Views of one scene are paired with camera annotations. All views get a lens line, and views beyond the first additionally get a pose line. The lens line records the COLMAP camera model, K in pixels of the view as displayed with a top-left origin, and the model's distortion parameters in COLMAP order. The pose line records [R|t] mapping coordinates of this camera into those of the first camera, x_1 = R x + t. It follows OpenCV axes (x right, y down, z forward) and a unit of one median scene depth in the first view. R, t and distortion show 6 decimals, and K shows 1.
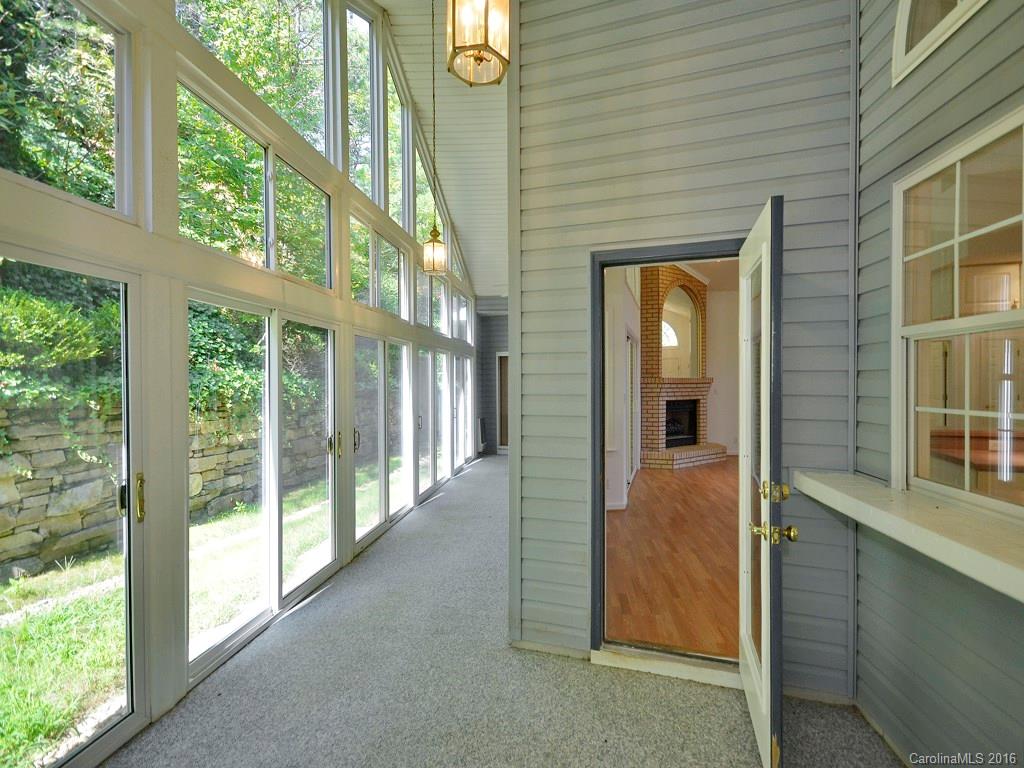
lens RADIAL K [[468.3, 0, 519.3], [0, 468.3, 385.0], [0, 0, 1]] dist [0.003934, 0.000258]
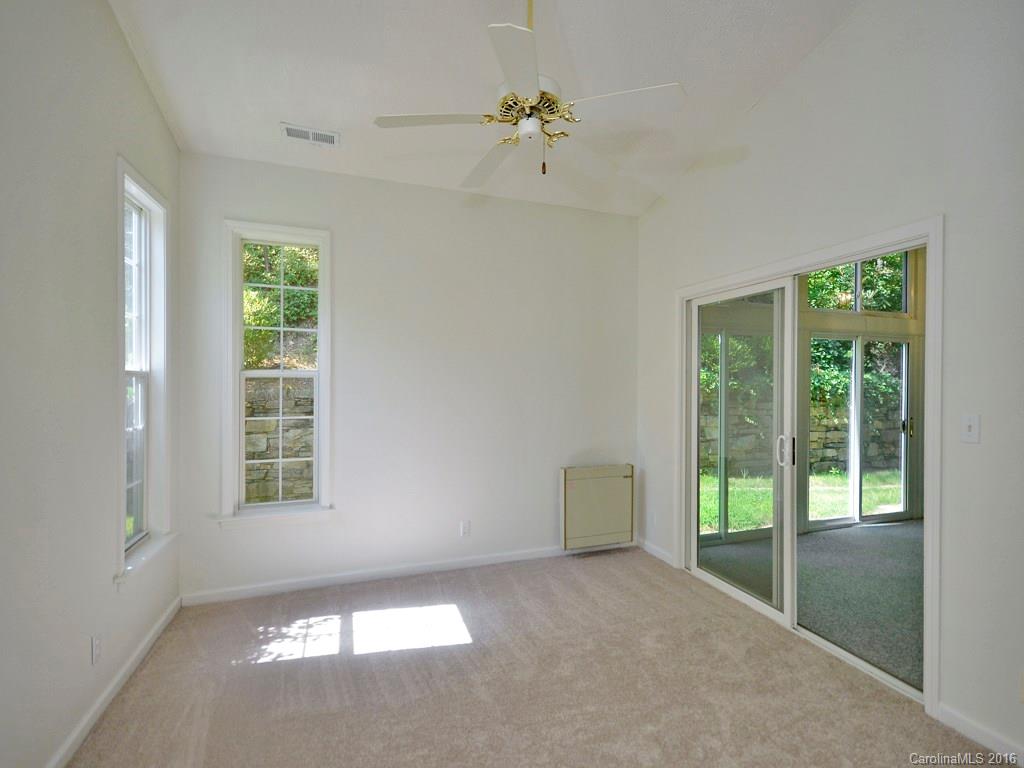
lens RADIAL K [[485.9, 0, 512.0], [0, 485.9, 384.0], [0, 0, 1]] dist [0.000064, -0.000031]
pose [[0.432735, 0.012337, -0.901437, 0.275849], [-0.013190, 0.999886, 0.007352, 0.006795], [0.901425, 0.008708, 0.432848, -0.470400]]
